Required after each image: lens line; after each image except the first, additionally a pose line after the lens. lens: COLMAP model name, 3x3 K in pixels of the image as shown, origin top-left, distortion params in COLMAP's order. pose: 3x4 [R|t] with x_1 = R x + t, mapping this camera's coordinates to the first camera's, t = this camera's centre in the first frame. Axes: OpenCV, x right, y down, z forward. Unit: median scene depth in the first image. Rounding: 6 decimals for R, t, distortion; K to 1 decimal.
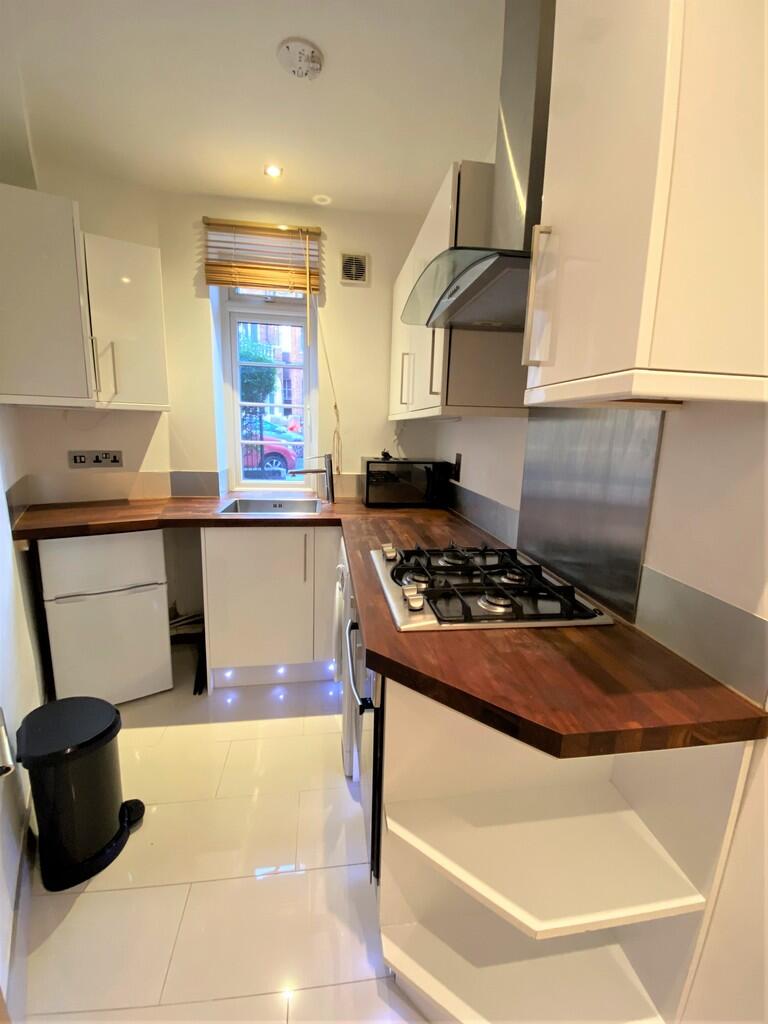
lens RADIAL K [[425.6, 0, 384.0], [0, 425.6, 512.0], [0, 0, 1]] dist [0.028113, -0.033546]
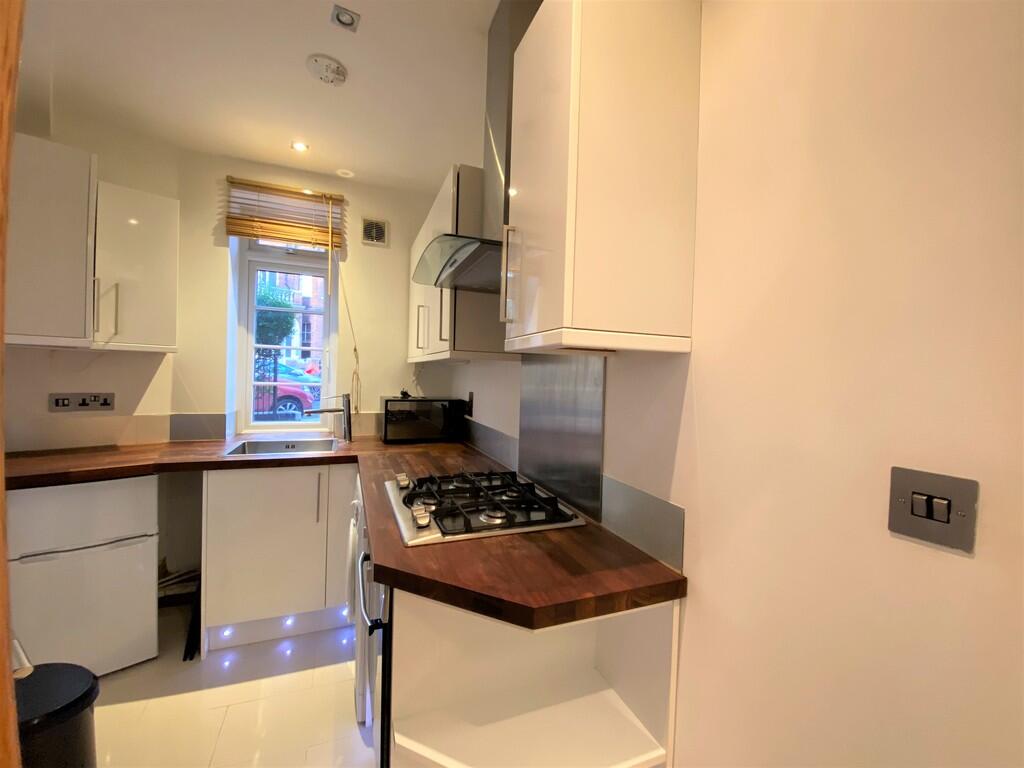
lens RADIAL K [[425.6, 0, 512.4], [0, 425.6, 379.8], [0, 0, 1]] dist [0.028113, -0.033546]
pose [[0.972871, -0.003701, 0.231319, 0.024683], [0.043527, 0.984944, -0.167306, 0.025096], [-0.227217, 0.172836, 0.958384, -0.110601]]
